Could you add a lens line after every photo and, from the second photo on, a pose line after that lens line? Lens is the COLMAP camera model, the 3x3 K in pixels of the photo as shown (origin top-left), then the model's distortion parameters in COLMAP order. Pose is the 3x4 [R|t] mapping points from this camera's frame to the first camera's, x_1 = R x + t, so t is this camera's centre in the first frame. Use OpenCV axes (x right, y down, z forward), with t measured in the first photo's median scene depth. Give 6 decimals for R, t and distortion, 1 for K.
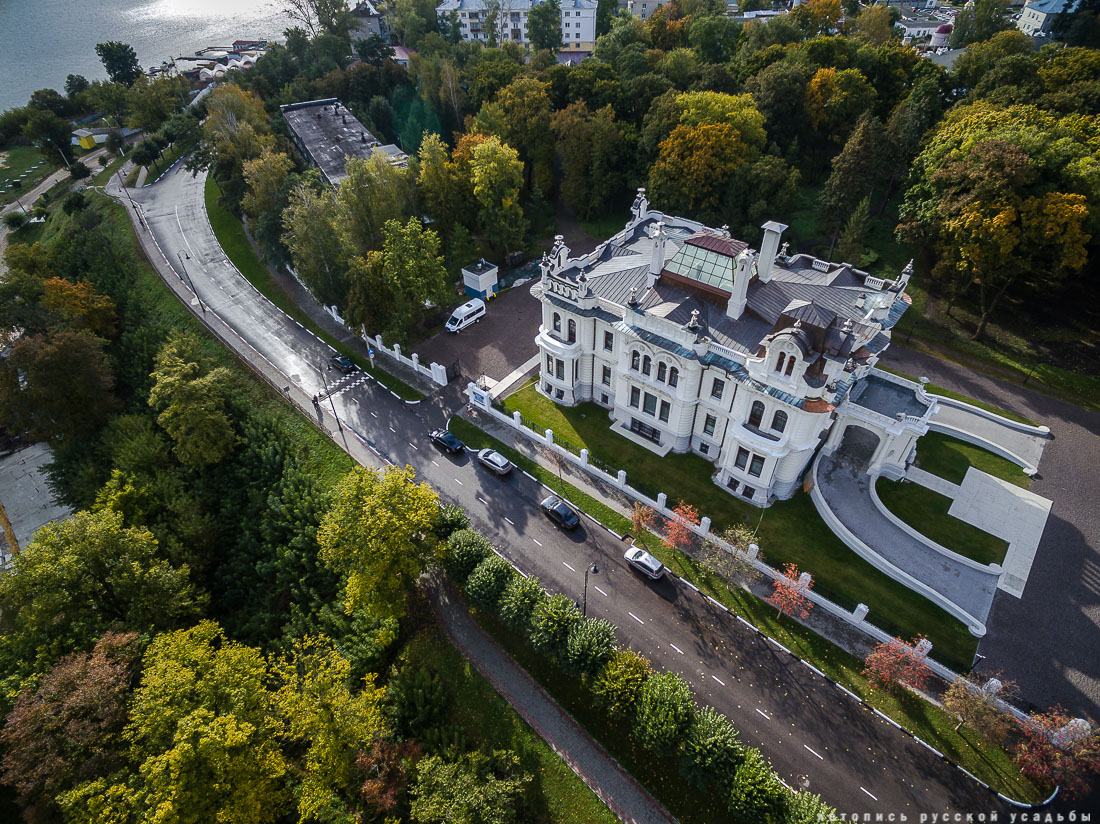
lens RADIAL K [[610.7, 0, 550.0], [0, 610.7, 412.0], [0, 0, 1]] dist [0.000283, 0.000078]
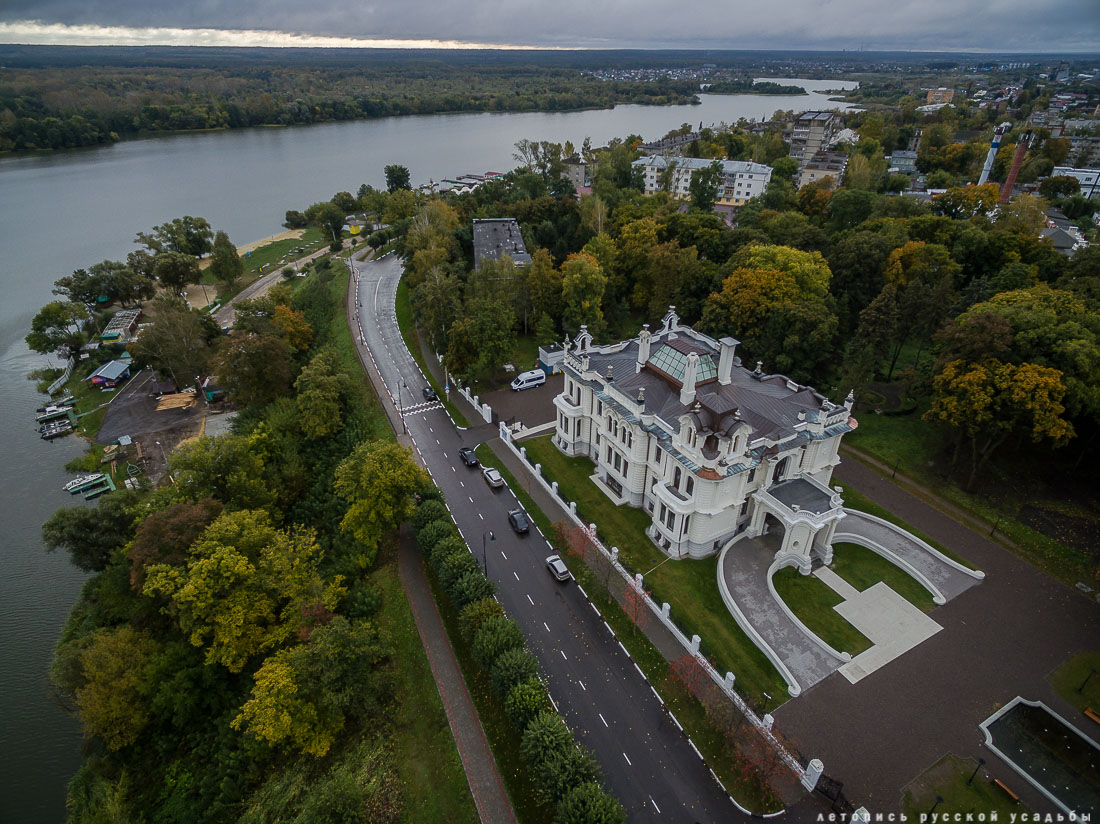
lens RADIAL K [[610.7, 0, 550.0], [0, 610.7, 412.0], [0, 0, 1]] dist [0.000283, 0.000078]
pose [[0.931922, 0.203402, -0.300247, 0.378506], [-0.256759, 0.954741, -0.150152, 0.109607], [0.256117, 0.217021, 0.941969, -0.231747]]
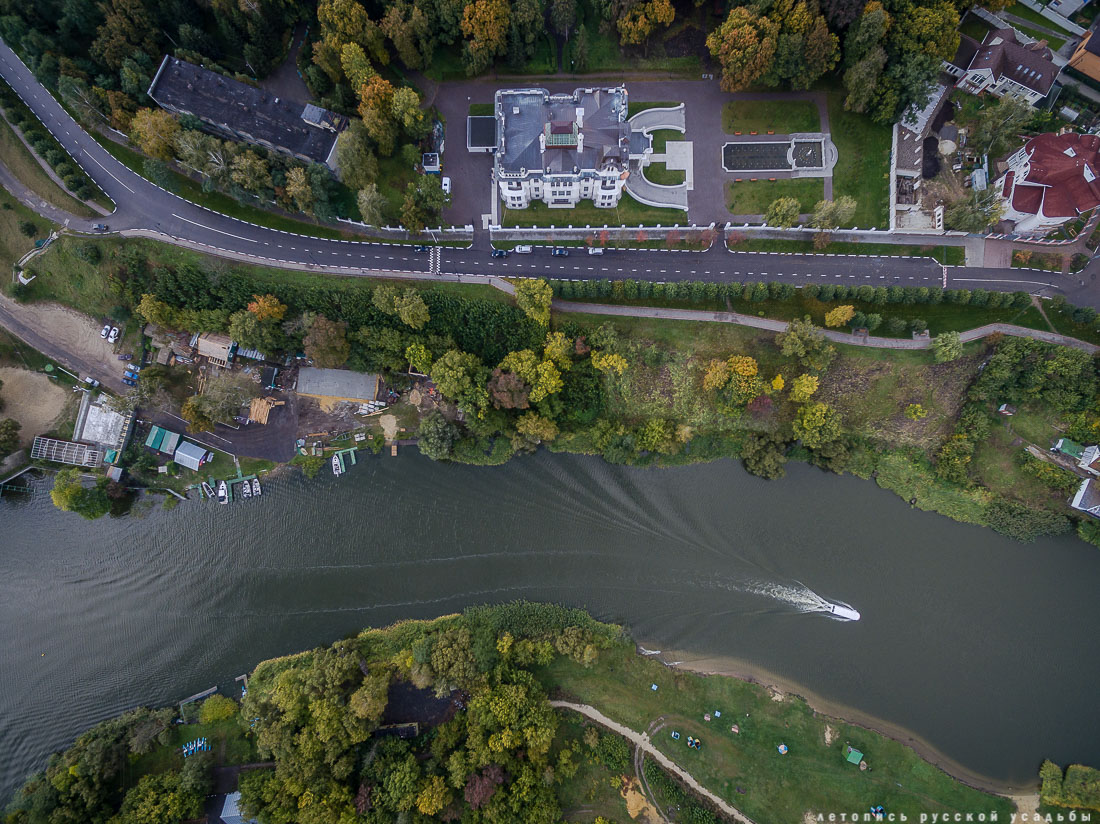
lens RADIAL K [[610.7, 0, 550.0], [0, 610.7, 412.0], [0, 0, 1]] dist [0.000283, 0.000078]
pose [[0.765454, -0.638521, 0.079817, -0.623423], [0.426302, 0.596098, 0.680392, -1.162122], [-0.482024, -0.486783, 0.728489, -1.190722]]
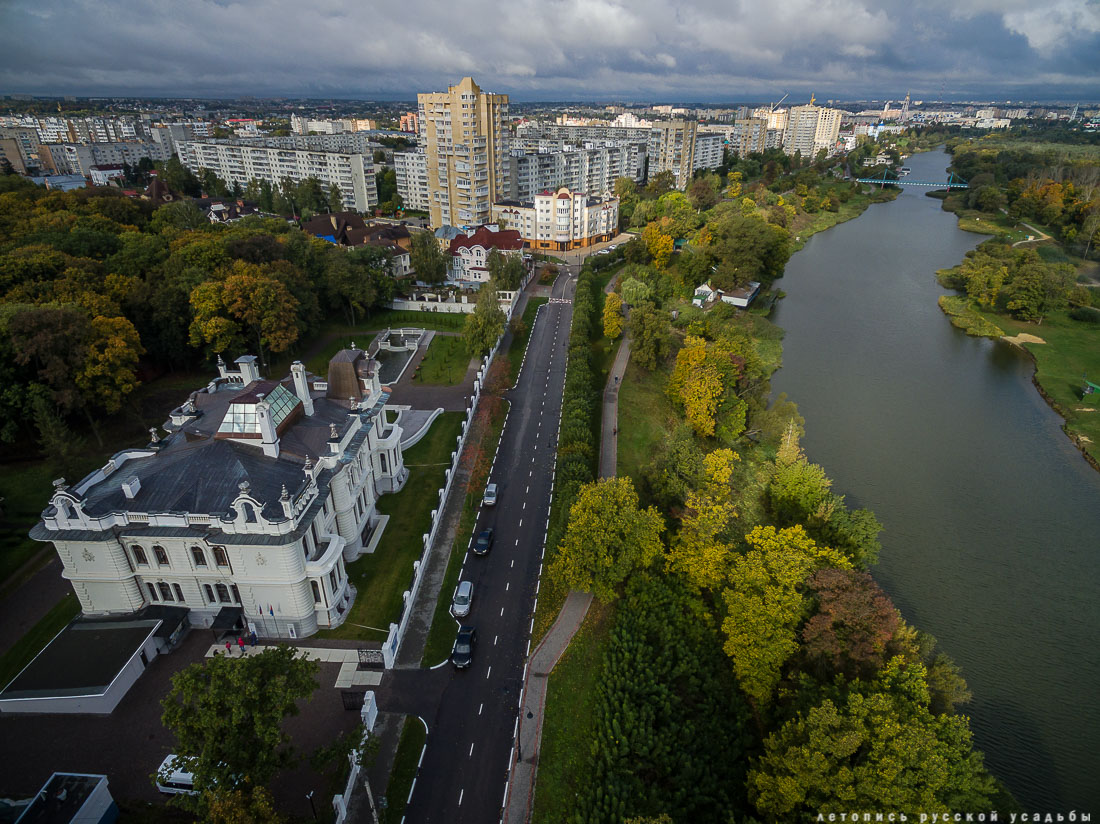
lens RADIAL K [[610.7, 0, 550.0], [0, 610.7, 412.0], [0, 0, 1]] dist [0.000283, 0.000078]
pose [[-0.615912, -0.335879, 0.712627, -0.762505], [0.533583, 0.487646, 0.691007, -0.660995], [-0.579605, 0.805845, -0.121128, 0.772328]]
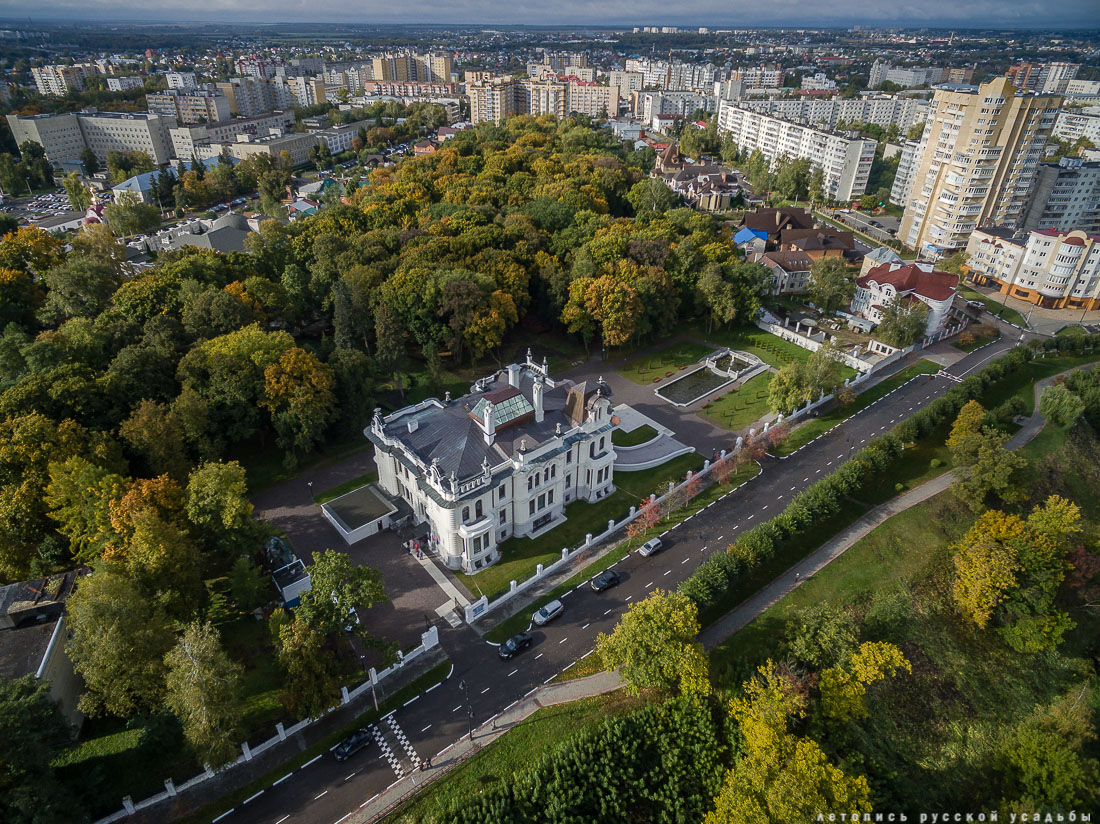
lens RADIAL K [[622.6, 0, 539.8], [0, 622.6, 378.9], [0, 0, 1]] dist [0.003418, 0.000675]
pose [[0.176473, -0.460200, 0.870099, -0.947848], [0.649003, 0.719004, 0.248655, -0.569331], [-0.740036, 0.520816, 0.425556, 0.224072]]
